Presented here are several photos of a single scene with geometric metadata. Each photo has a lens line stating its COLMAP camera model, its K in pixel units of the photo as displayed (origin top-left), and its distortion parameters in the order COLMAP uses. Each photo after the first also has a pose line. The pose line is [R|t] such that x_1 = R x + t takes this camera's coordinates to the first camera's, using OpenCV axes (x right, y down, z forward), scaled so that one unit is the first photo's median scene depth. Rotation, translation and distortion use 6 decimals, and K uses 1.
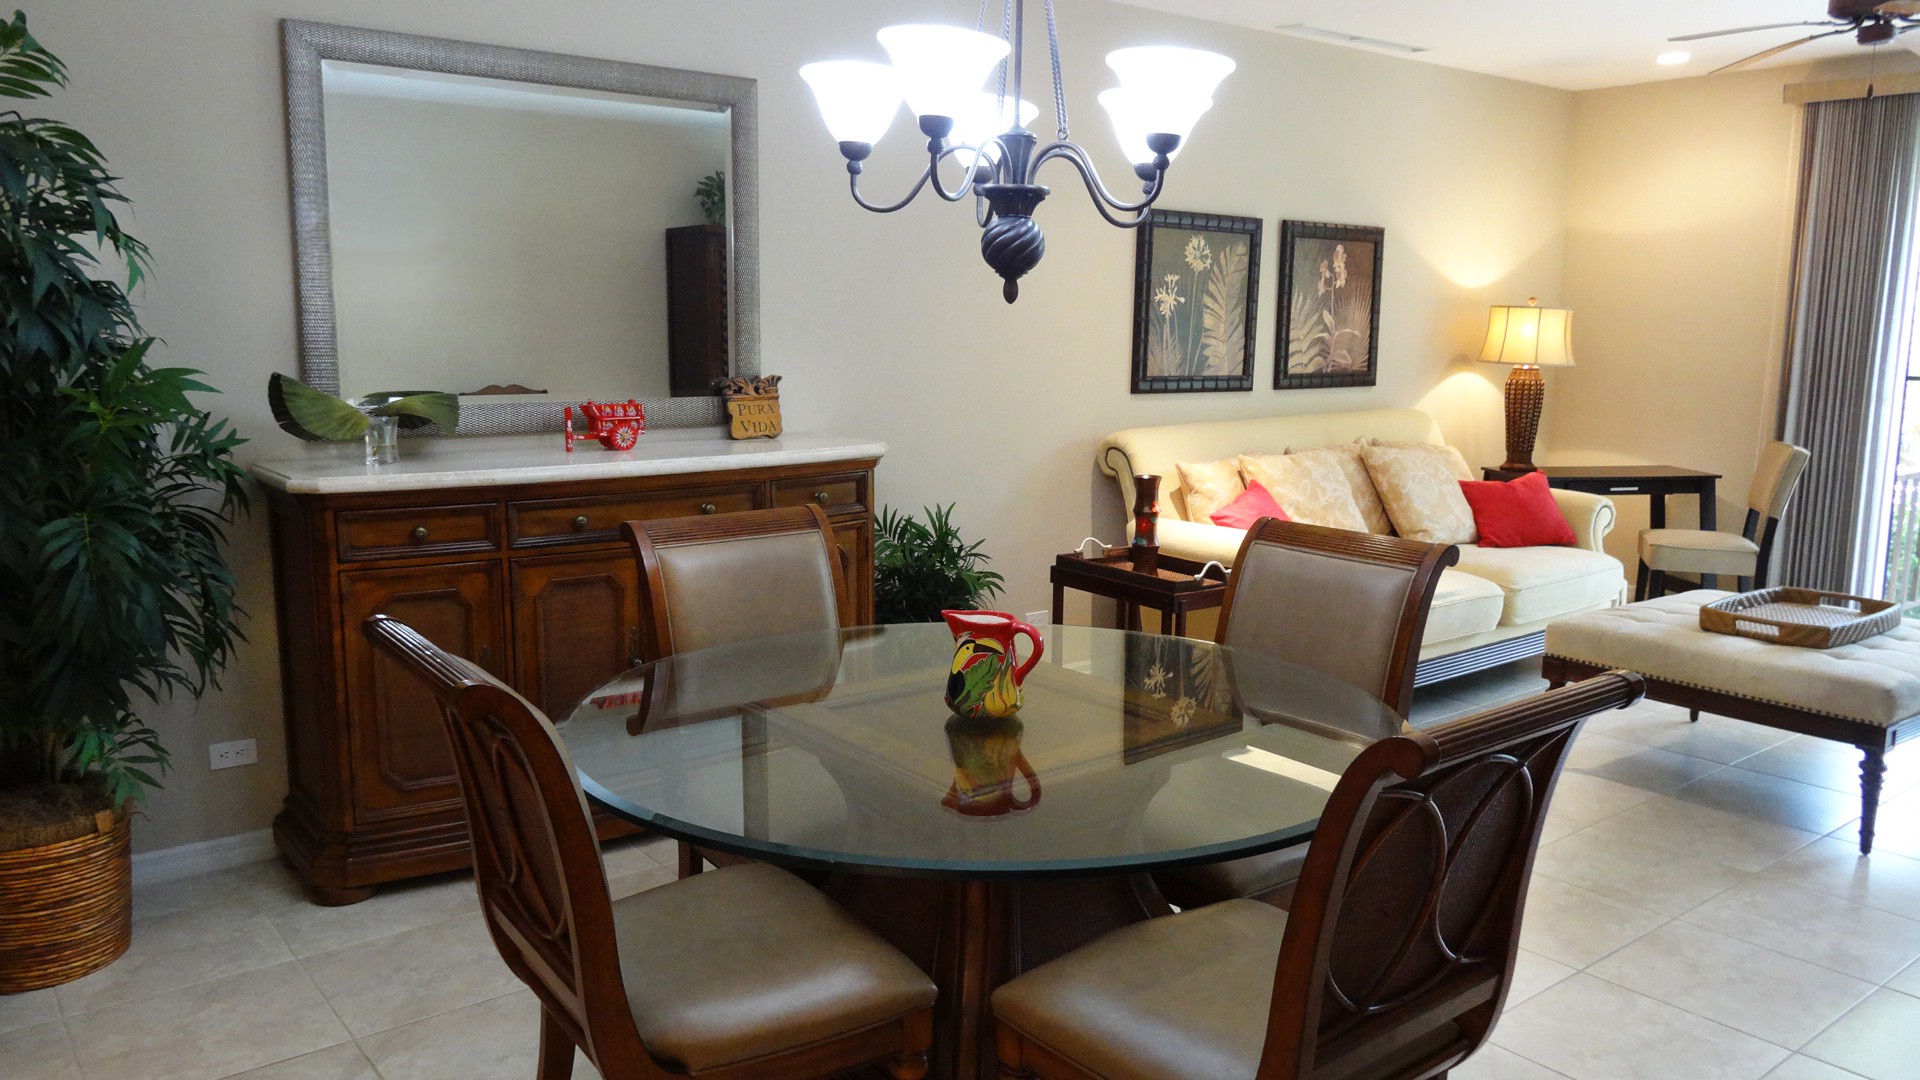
lens RADIAL K [[1405.6, 0, 959.2], [0, 1405.6, 553.4], [0, 0, 1]] dist [0.002151, 0.000233]
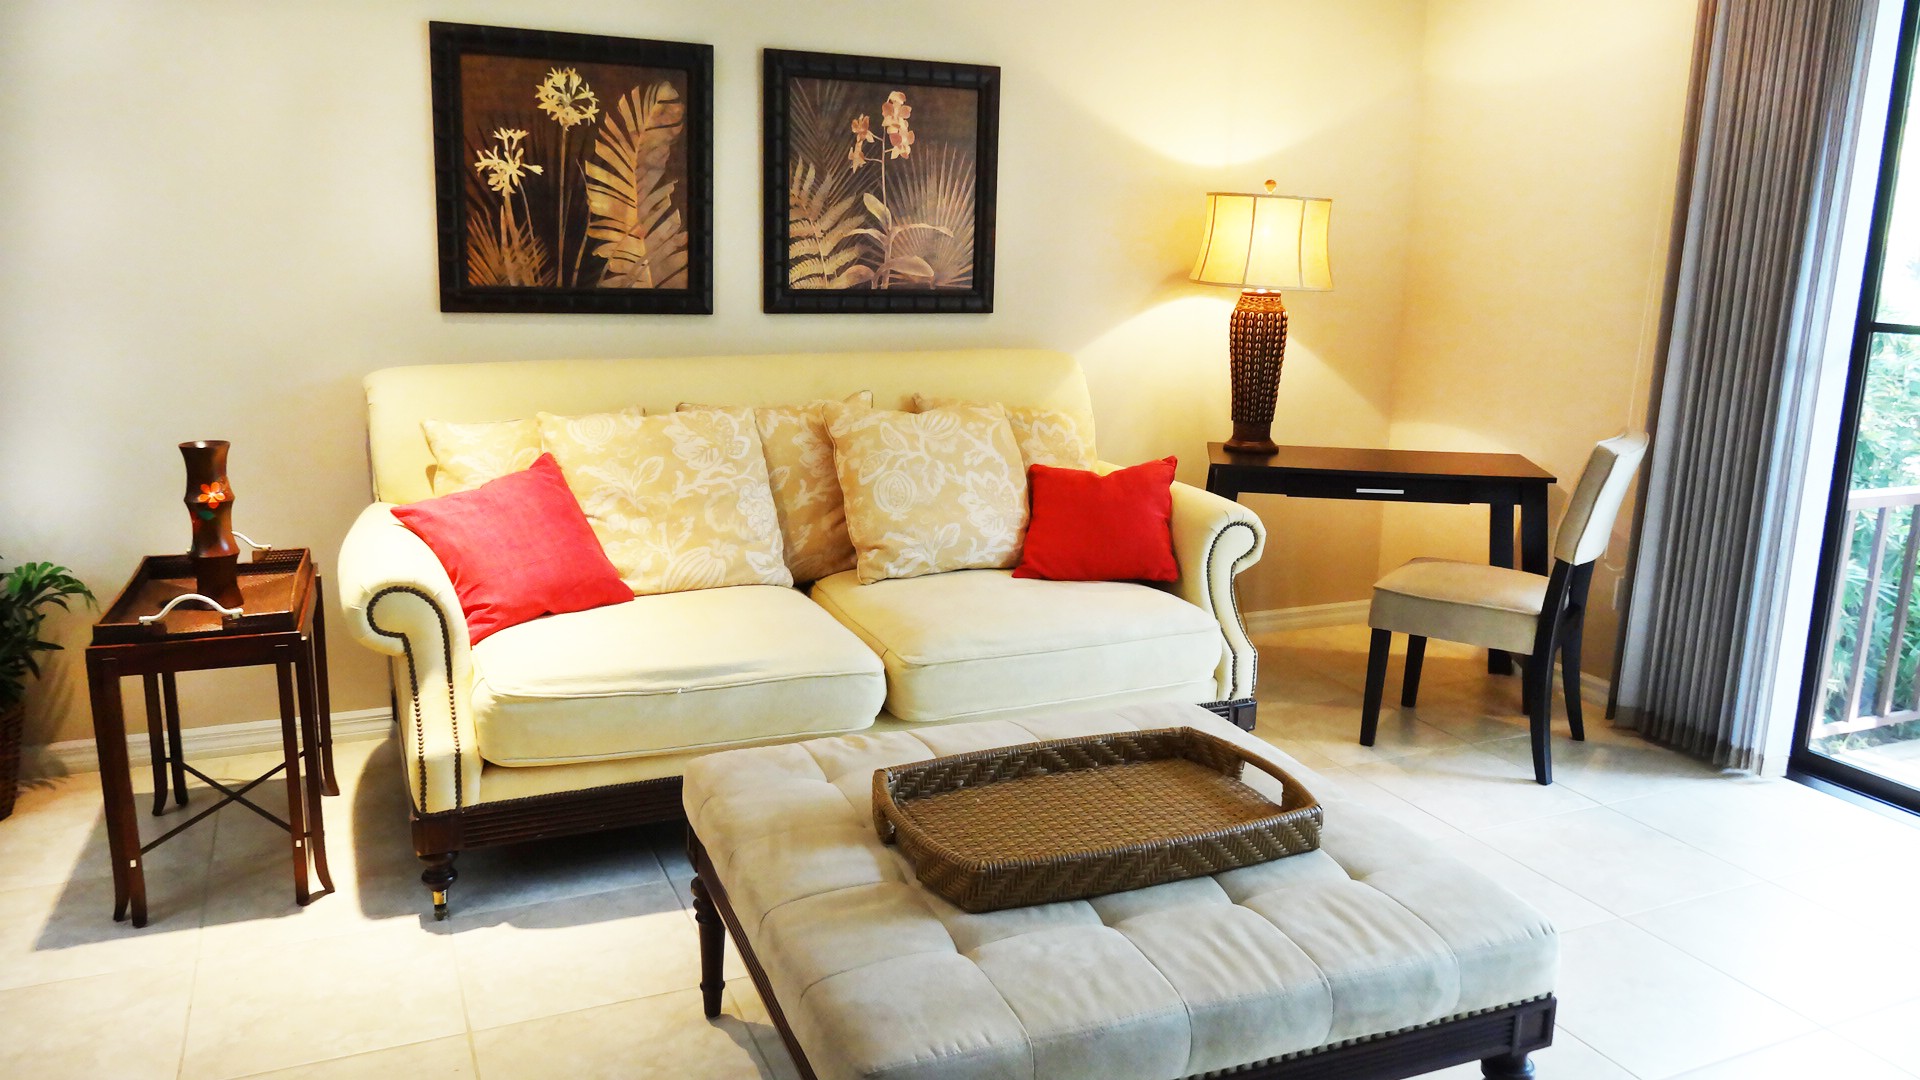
lens RADIAL K [[1405.6, 0, 960.4], [0, 1405.6, 544.6], [0, 0, 1]] dist [0.002151, 0.000233]
pose [[0.967738, 0.068472, -0.242476, 0.480589], [-0.056529, 0.996836, 0.055882, -0.050313], [0.245535, -0.040373, 0.968547, 0.379275]]
